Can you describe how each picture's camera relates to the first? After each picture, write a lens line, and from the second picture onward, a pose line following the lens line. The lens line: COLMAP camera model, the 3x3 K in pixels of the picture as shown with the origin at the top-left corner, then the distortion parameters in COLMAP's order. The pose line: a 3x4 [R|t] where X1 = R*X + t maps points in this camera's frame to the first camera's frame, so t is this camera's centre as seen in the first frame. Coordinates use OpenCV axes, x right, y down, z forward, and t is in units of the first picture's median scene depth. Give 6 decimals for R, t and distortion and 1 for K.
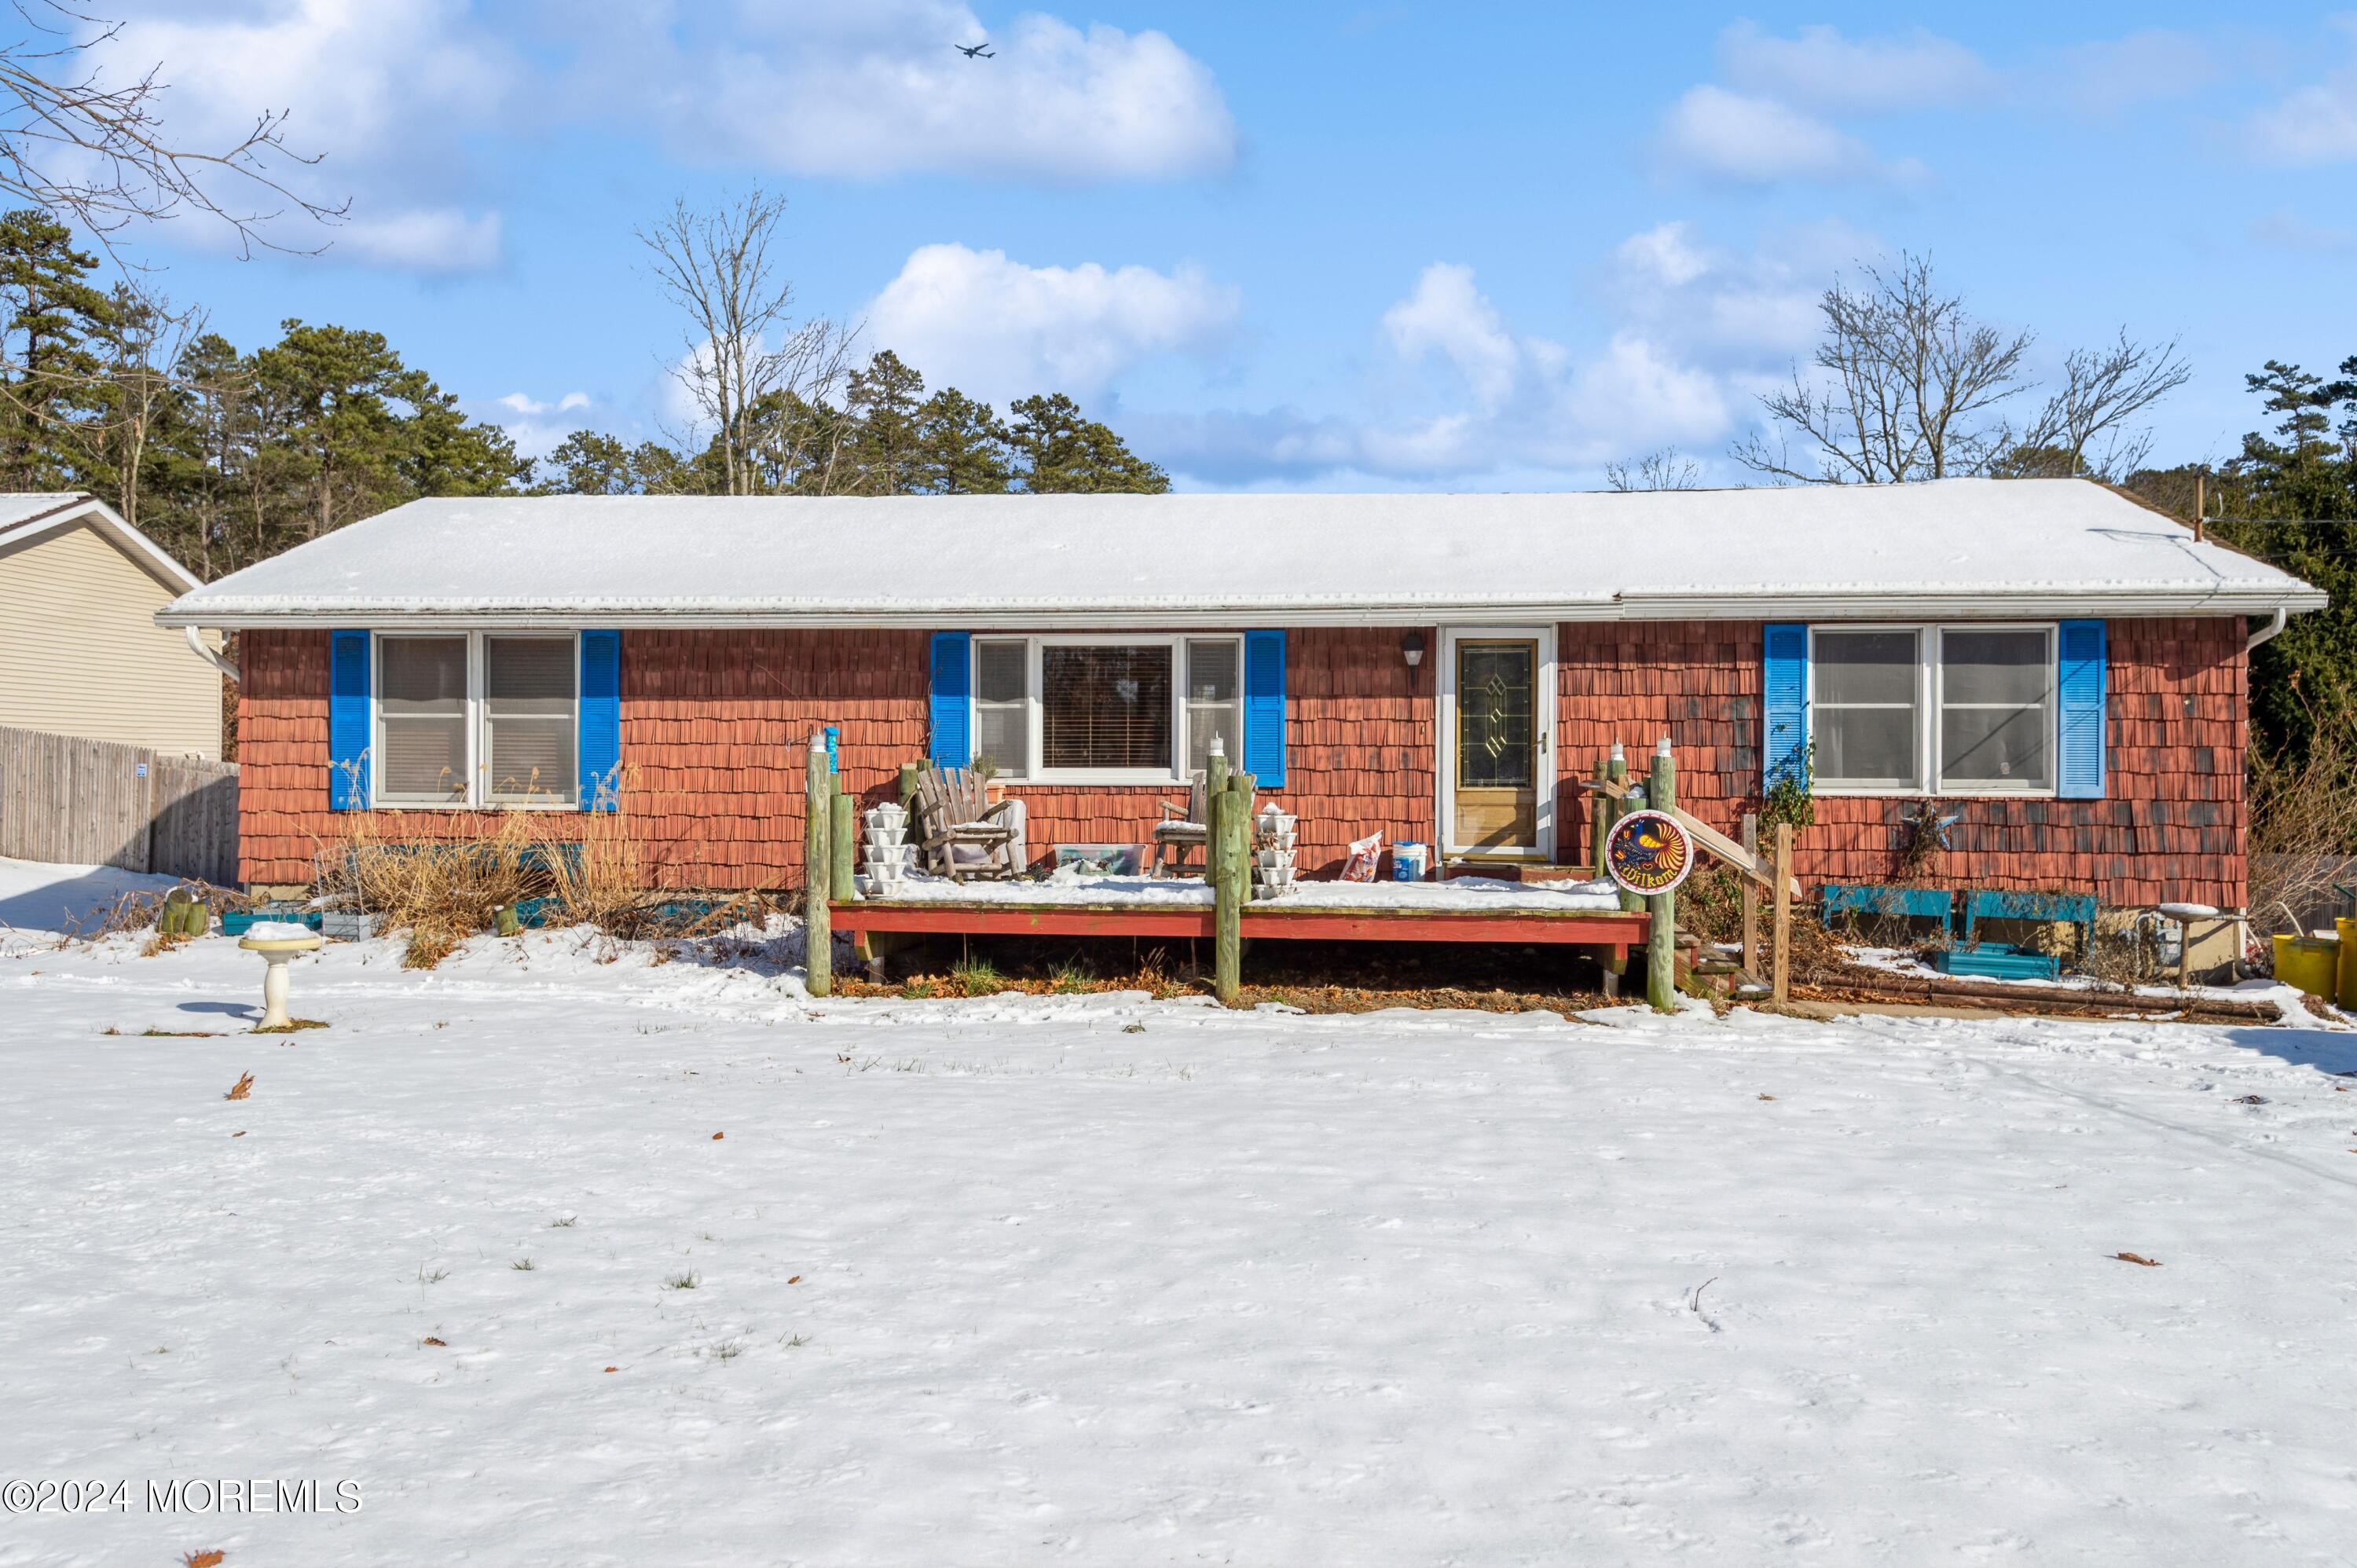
lens RADIAL K [[1810.4, 0, 1182.2], [0, 1810.4, 785.8], [0, 0, 1]] dist [0.051260, -0.025696]
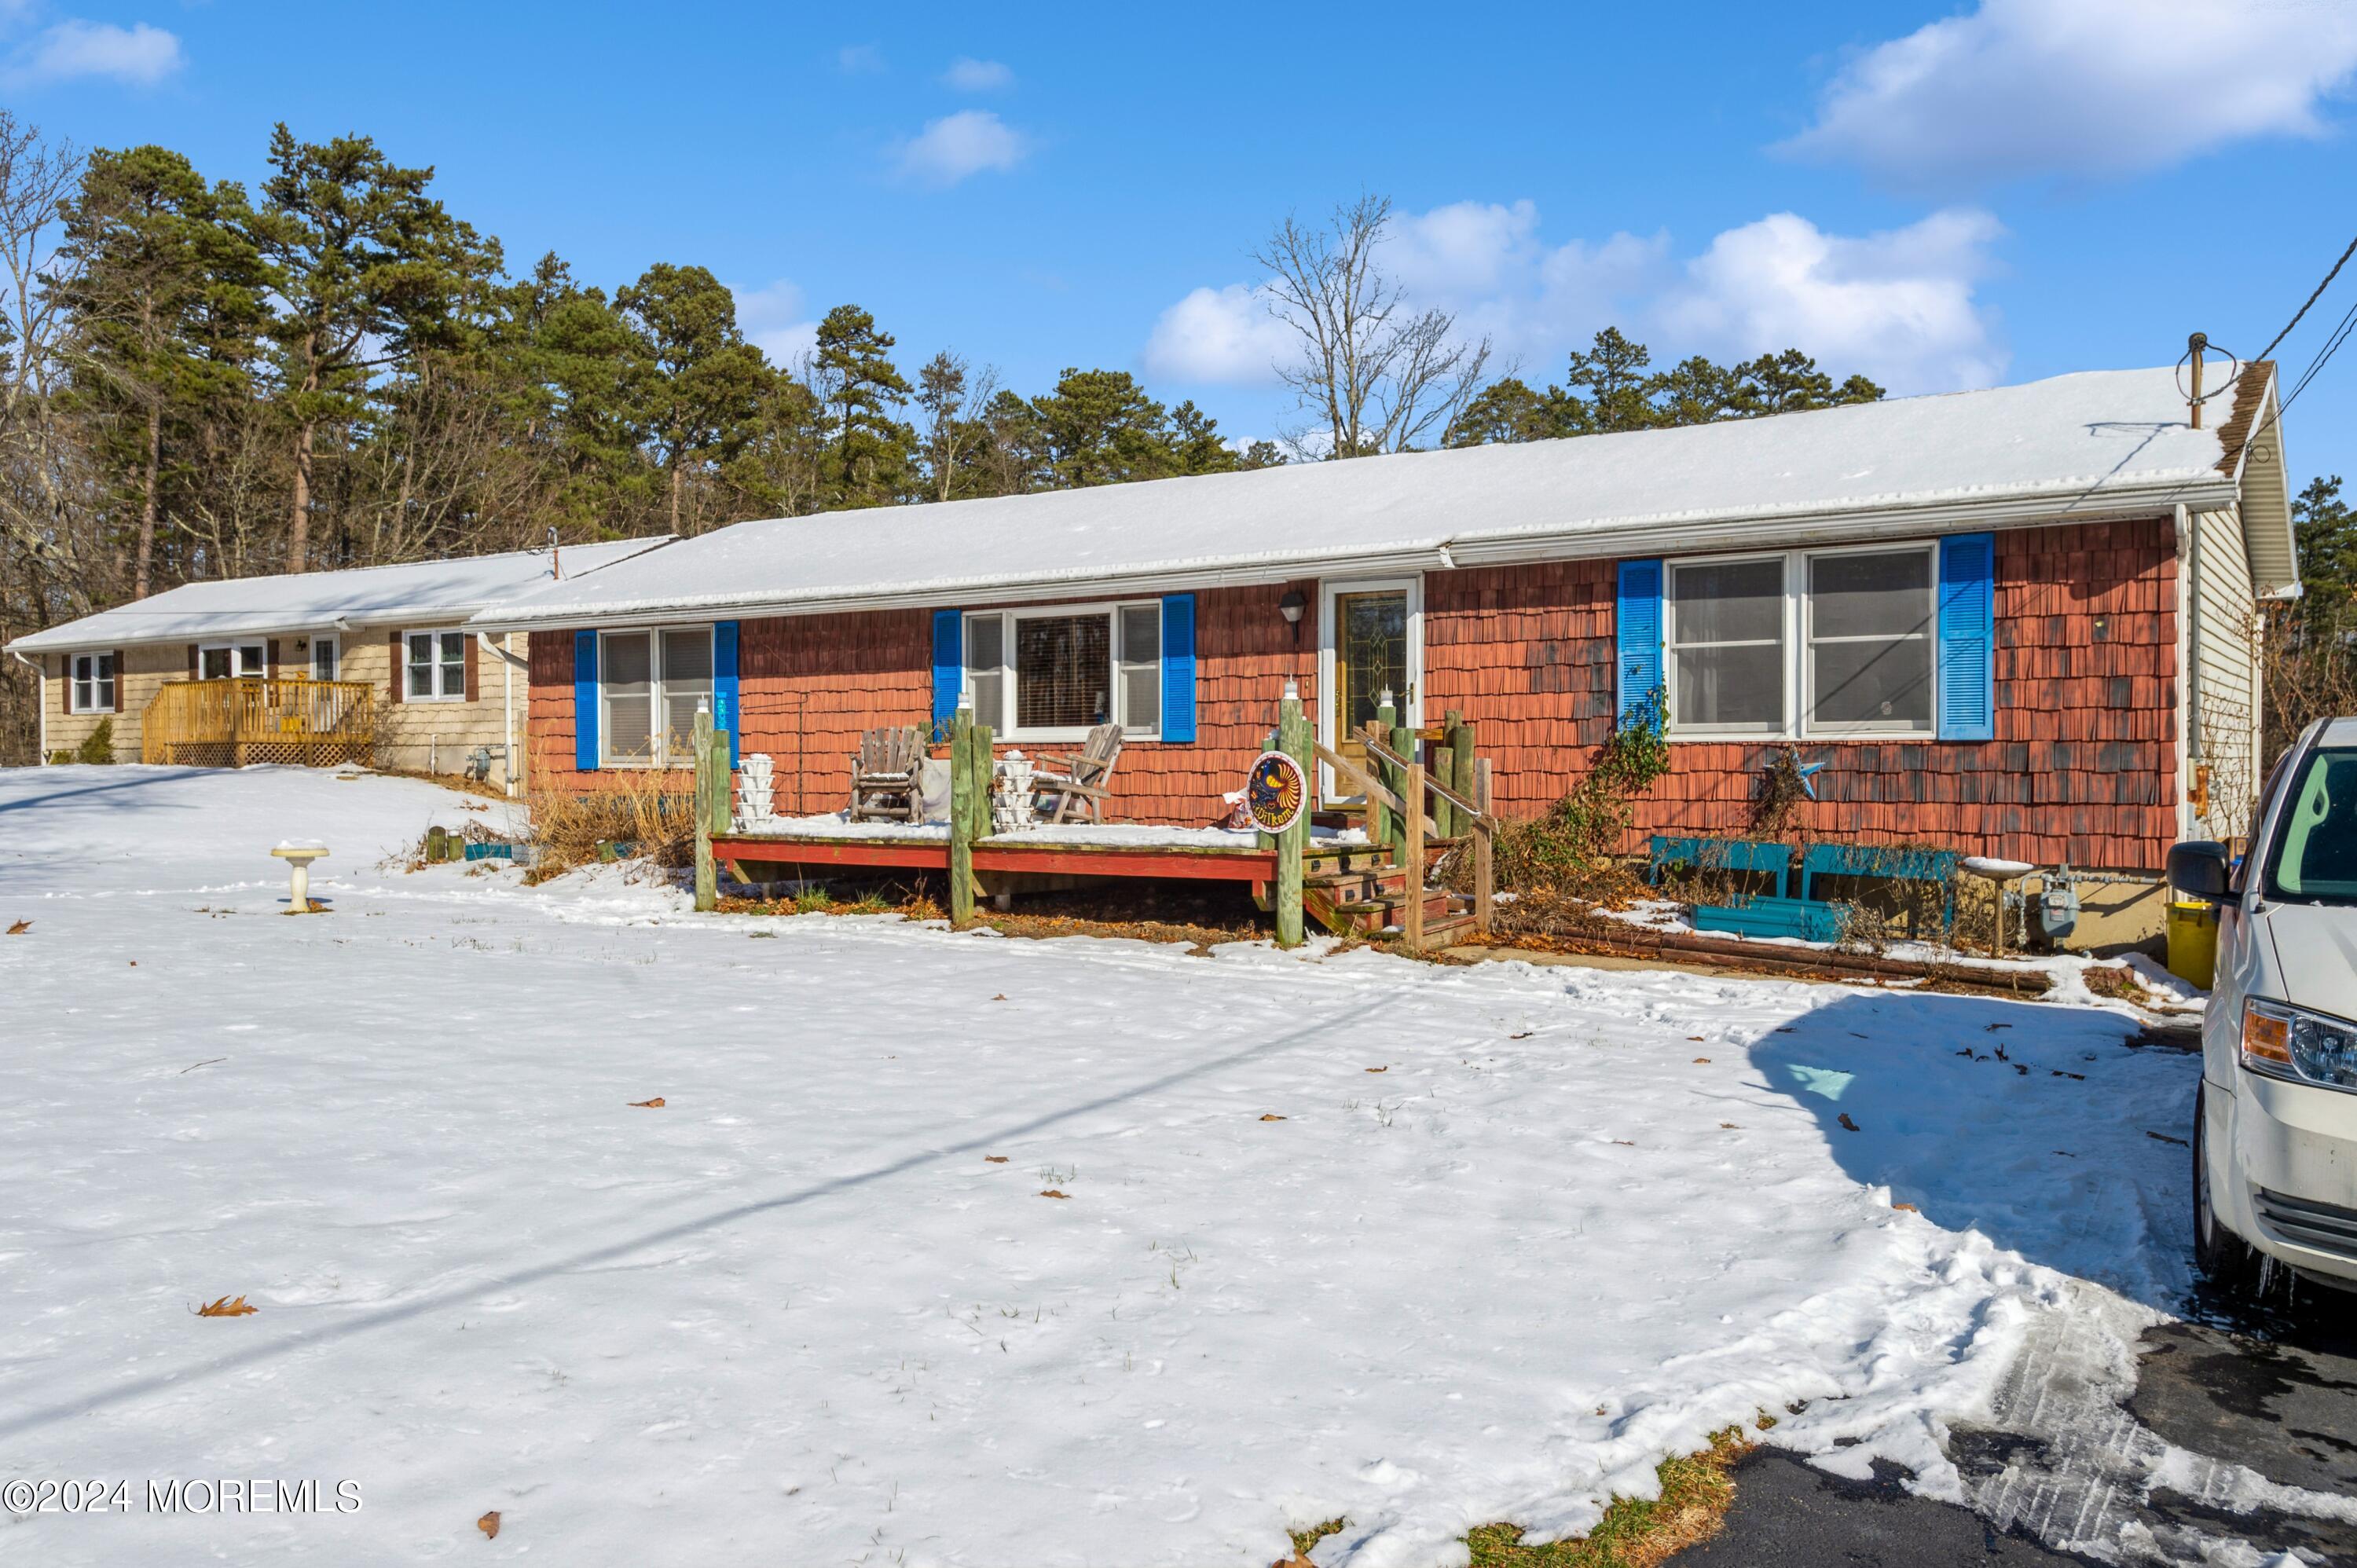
lens RADIAL K [[1844.1, 0, 1179.4], [0, 1844.1, 787.3], [0, 0, 1]] dist [0.080523, -0.000251]
pose [[0.882208, -0.001320, -0.470859, 0.572263], [0.002780, 0.999993, 0.002405, 0.025512], [0.470852, -0.003431, 0.882205, 0.041238]]
